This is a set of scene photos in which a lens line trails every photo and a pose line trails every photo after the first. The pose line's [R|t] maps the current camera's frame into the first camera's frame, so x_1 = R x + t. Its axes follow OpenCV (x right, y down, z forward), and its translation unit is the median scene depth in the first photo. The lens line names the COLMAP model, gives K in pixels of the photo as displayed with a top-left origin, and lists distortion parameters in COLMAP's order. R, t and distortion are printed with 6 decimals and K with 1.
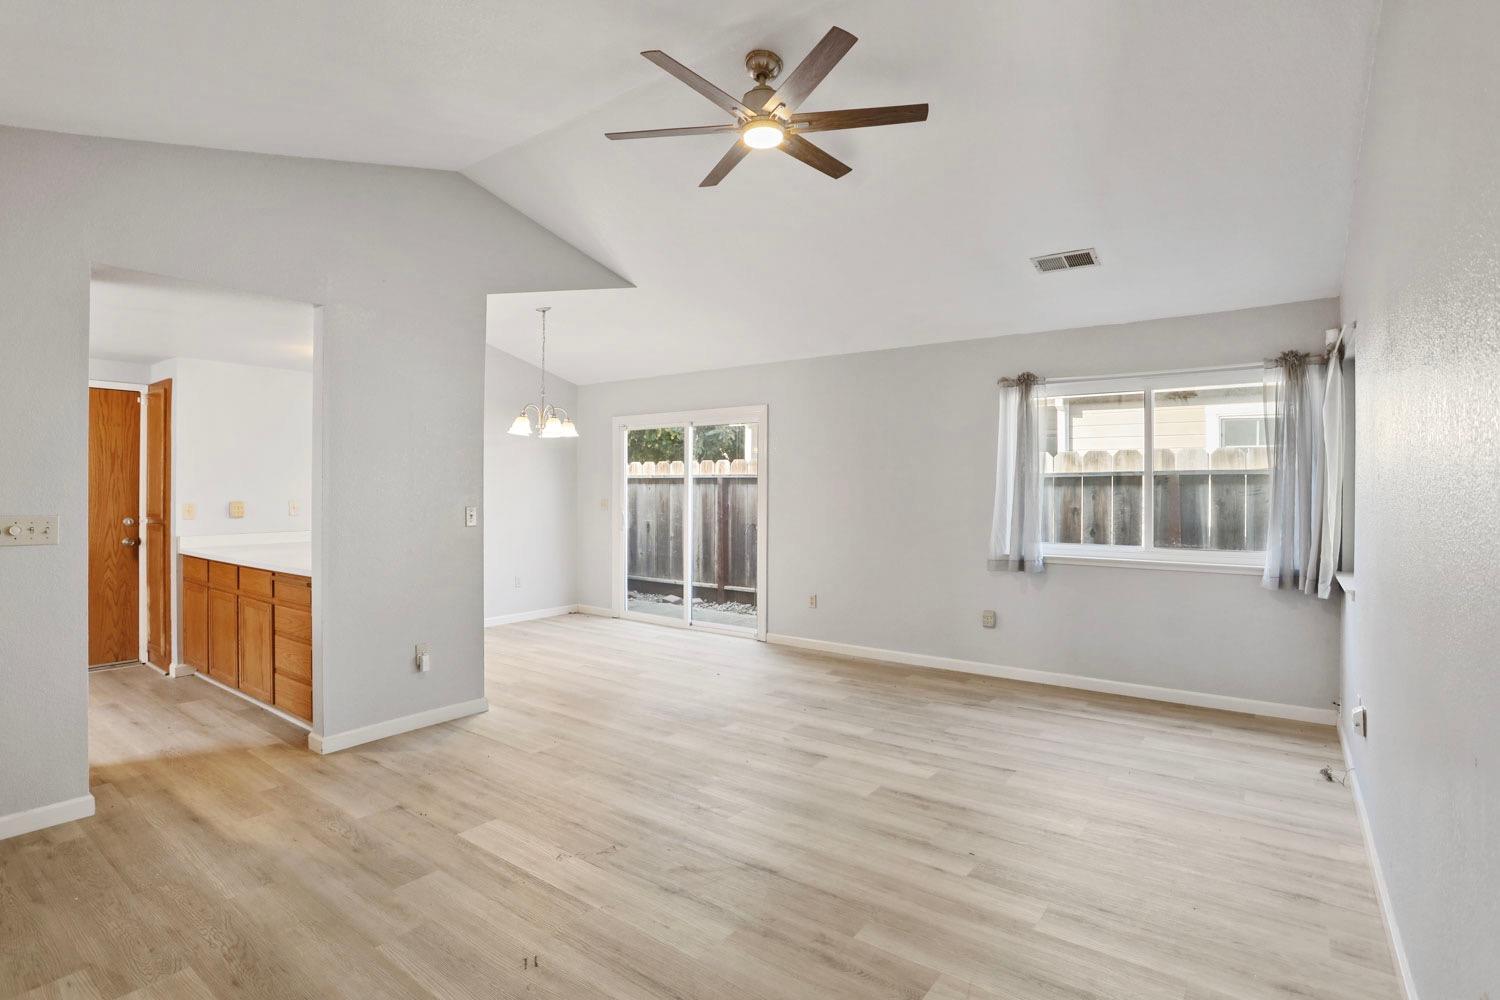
lens RADIAL K [[743.2, 0, 741.2], [0, 743.2, 490.8], [0, 0, 1]] dist [-0.063546, 0.026515]
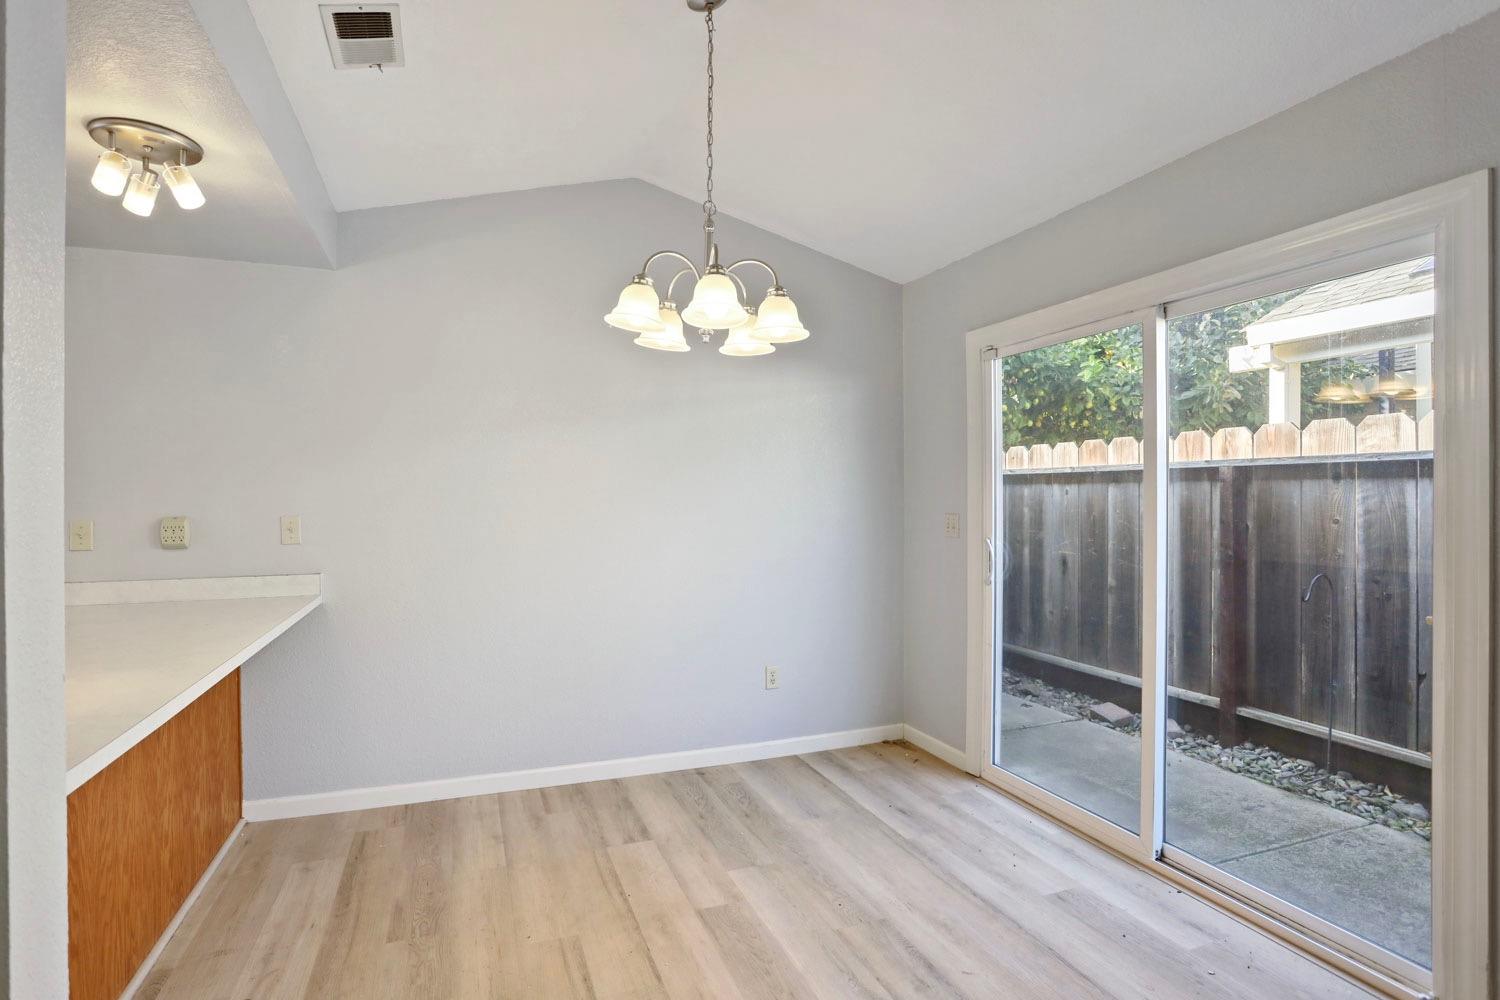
lens RADIAL K [[749.2, 0, 739.4], [0, 749.2, 499.9], [0, 0, 1]] dist [-0.038737, 0.001744]
pose [[0.845315, -0.002632, -0.534261, -0.082965], [0.002101, 0.999997, -0.001603, 0.005743], [0.534263, 0.000233, 0.845318, 0.961518]]
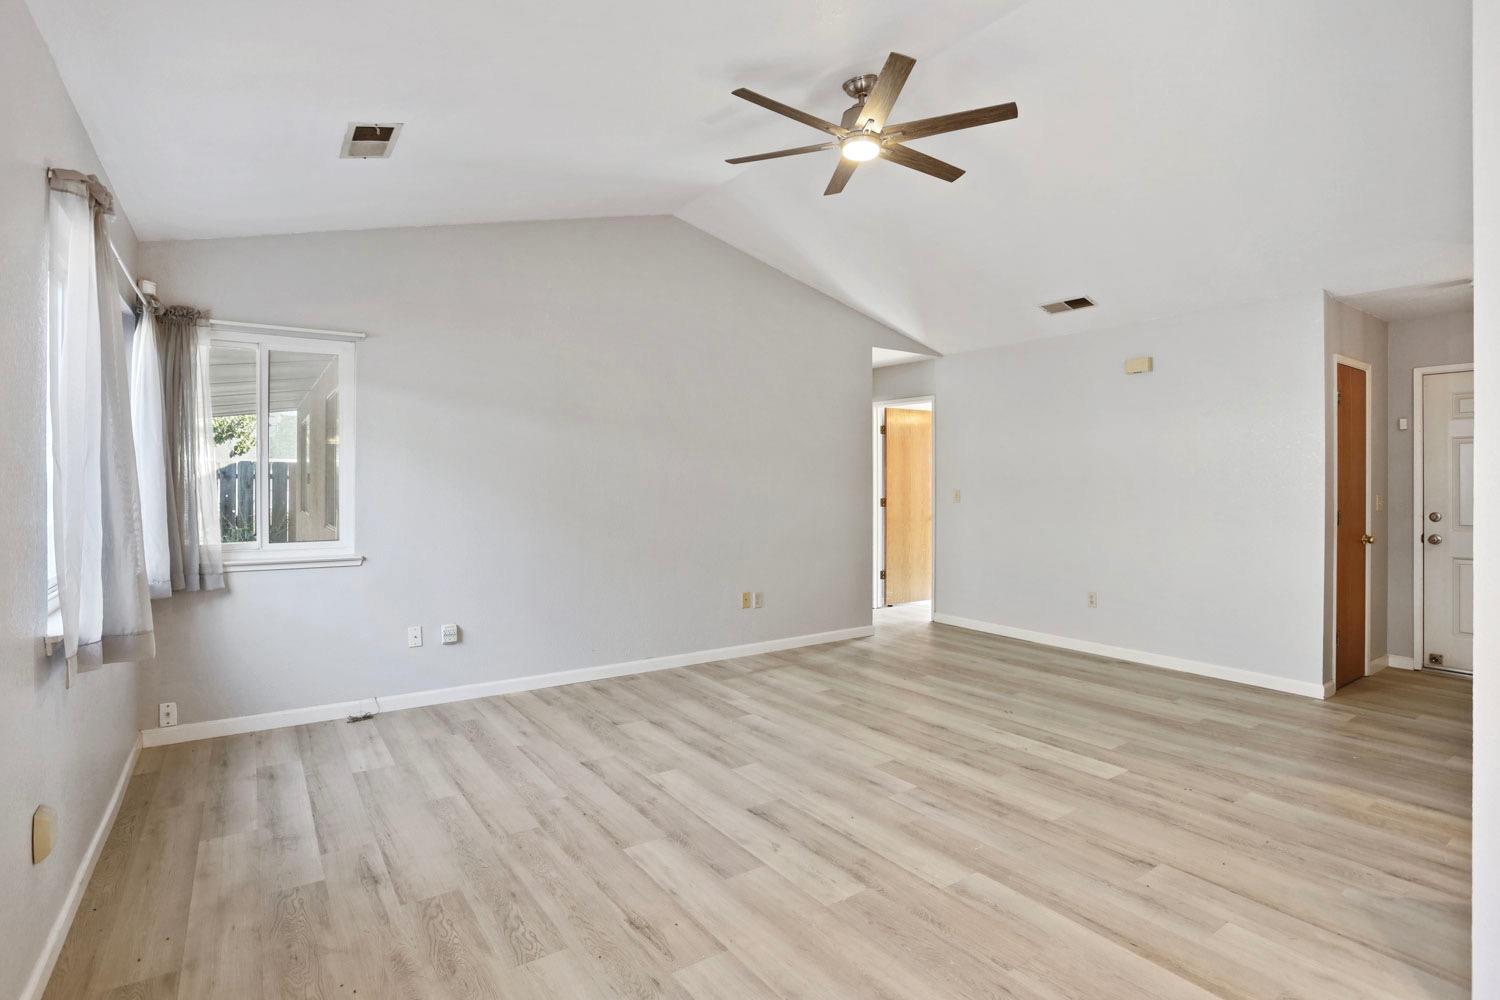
lens RADIAL K [[743.2, 0, 747.7], [0, 743.2, 490.5], [0, 0, 1]] dist [-0.063546, 0.026515]
pose [[-0.950602, -0.010412, 0.310238, -0.108042], [-0.006571, 0.999888, 0.013426, 0.006066], [-0.310343, 0.010724, -0.950564, 1.504362]]
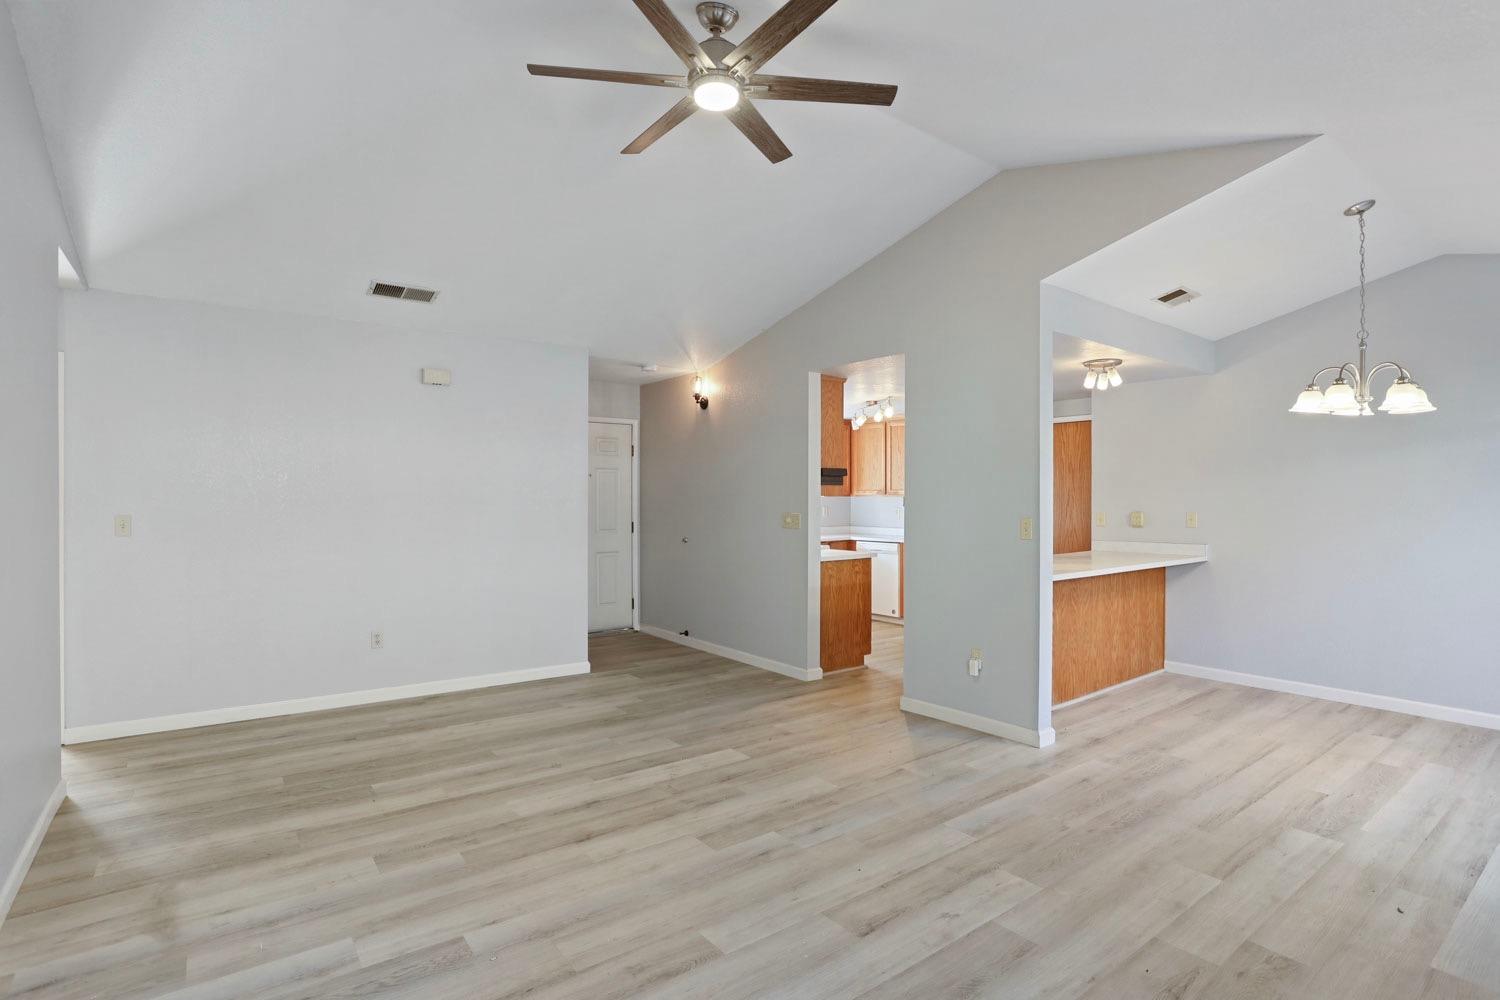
lens RADIAL K [[743.2, 0, 742.7], [0, 743.2, 505.9], [0, 0, 1]] dist [-0.063546, 0.026515]
pose [[-0.276490, 0.007195, -0.960990, 0.621580], [-0.003147, 0.999960, 0.008393, -0.000776], [0.961012, 0.005344, -0.276456, 0.920842]]
